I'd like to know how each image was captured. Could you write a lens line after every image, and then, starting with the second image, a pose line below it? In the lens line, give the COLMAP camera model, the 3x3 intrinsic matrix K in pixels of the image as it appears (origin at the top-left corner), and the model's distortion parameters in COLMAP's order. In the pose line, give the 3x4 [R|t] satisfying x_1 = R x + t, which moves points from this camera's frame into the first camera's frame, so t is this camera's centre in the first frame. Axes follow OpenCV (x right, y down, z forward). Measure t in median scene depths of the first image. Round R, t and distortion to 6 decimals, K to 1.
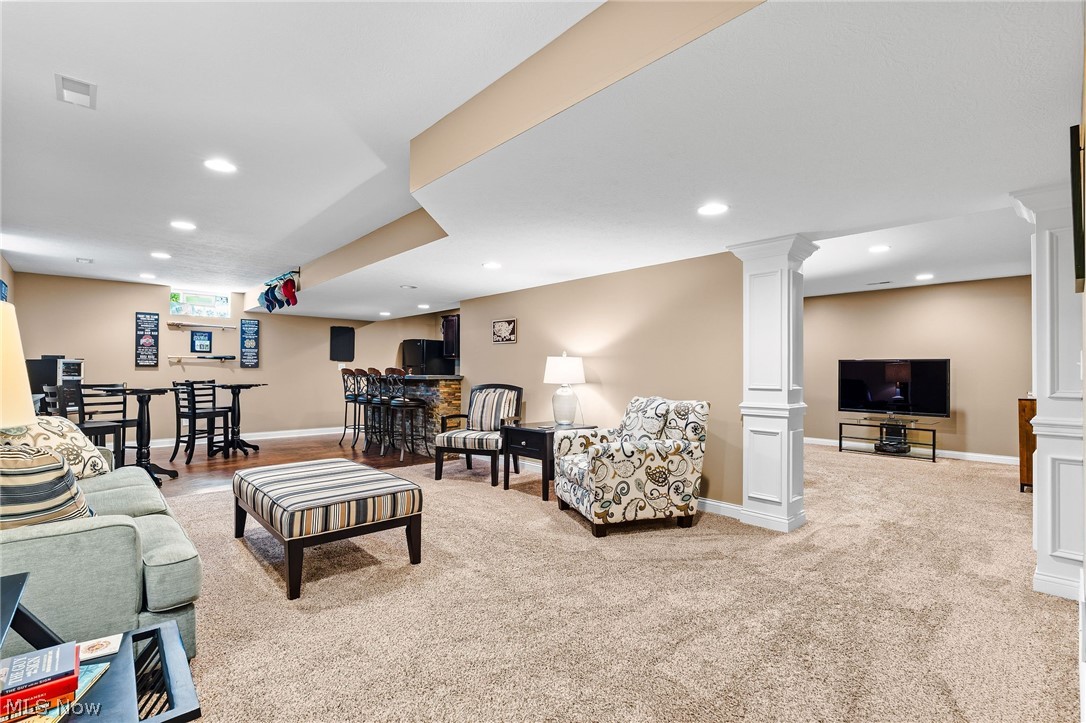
lens RADIAL K [[498.1, 0, 537.1], [0, 498.1, 365.9], [0, 0, 1]] dist [-0.002766, -0.001795]
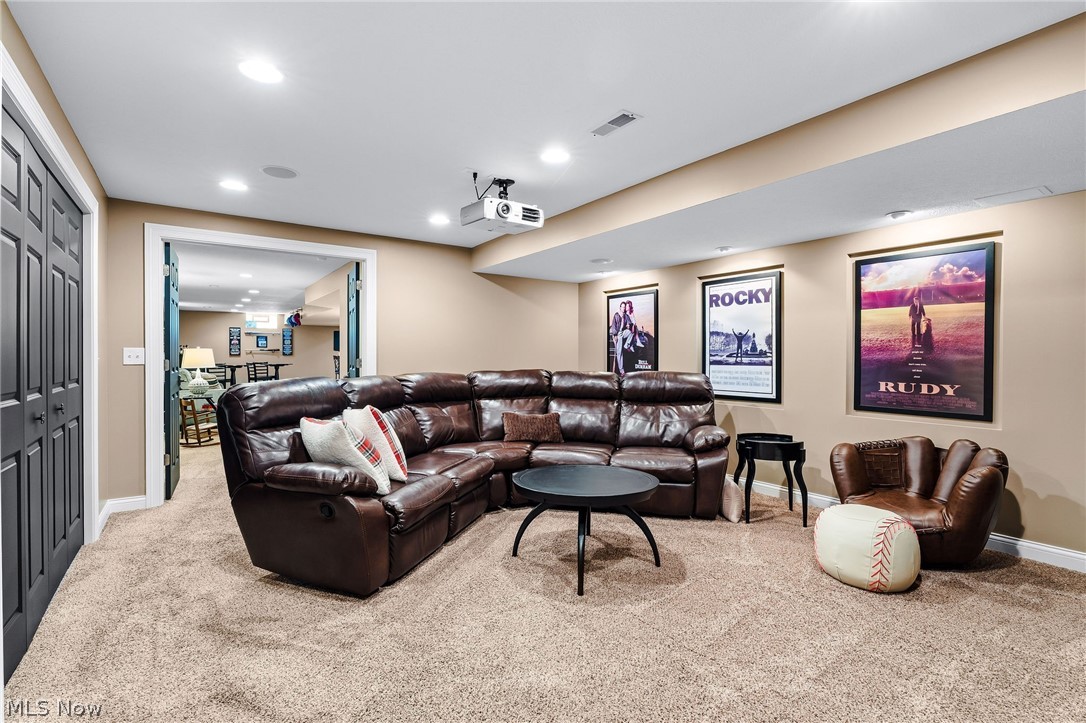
lens RADIAL K [[498.1, 0, 548.6], [0, 498.1, 357.3], [0, 0, 1]] dist [-0.002766, -0.001795]
pose [[0.993910, -0.004028, -0.110124, 0.659213], [0.005667, 0.999878, 0.014574, -0.011891], [0.110052, -0.015109, 0.993811, -0.812548]]
